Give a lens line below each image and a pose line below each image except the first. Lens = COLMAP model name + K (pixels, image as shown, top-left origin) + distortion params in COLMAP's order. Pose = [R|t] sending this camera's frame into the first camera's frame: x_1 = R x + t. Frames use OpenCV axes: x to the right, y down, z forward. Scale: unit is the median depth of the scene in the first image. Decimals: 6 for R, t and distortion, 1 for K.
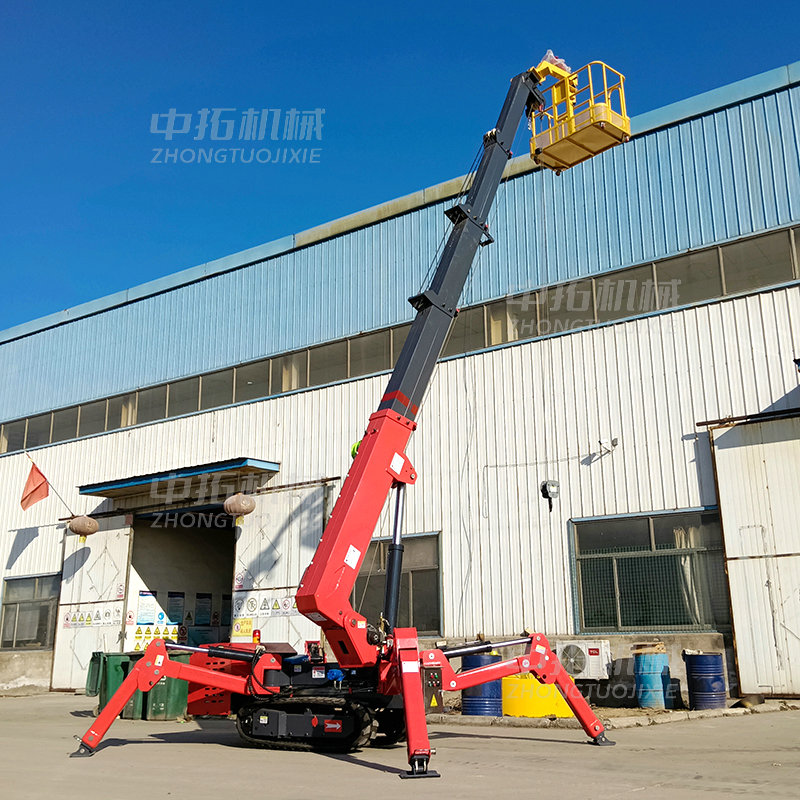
lens RADIAL K [[932.4, 0, 400.4], [0, 932.4, 401.1], [0, 0, 1]] dist [0.133477, 0.000000]
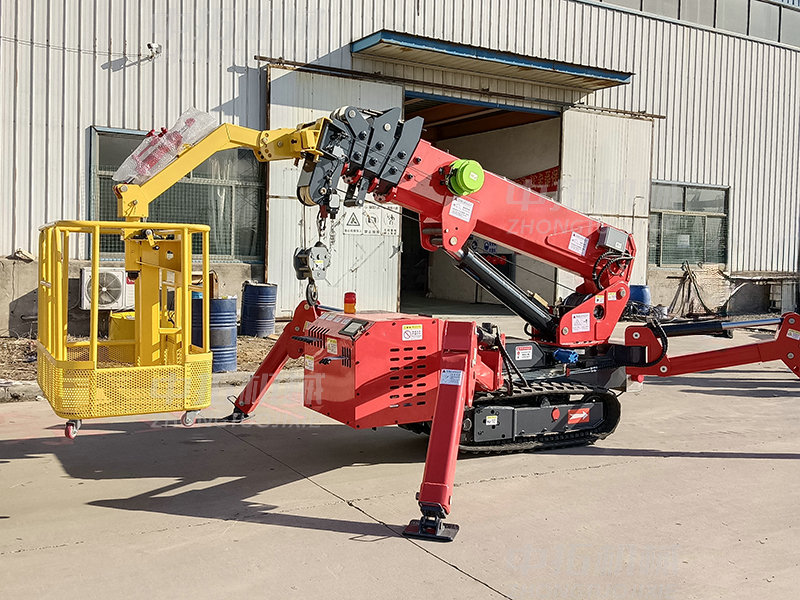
lens RADIAL K [[820.6, 0, 400.4], [0, 820.6, 298.3], [0, 0, 1]] dist [0.010708, 0.000000]
pose [[0.404150, -0.022124, 0.914425, -0.418648], [-0.270866, 0.951974, 0.142748, 0.103085], [-0.873667, -0.305378, 0.378748, 0.490330]]
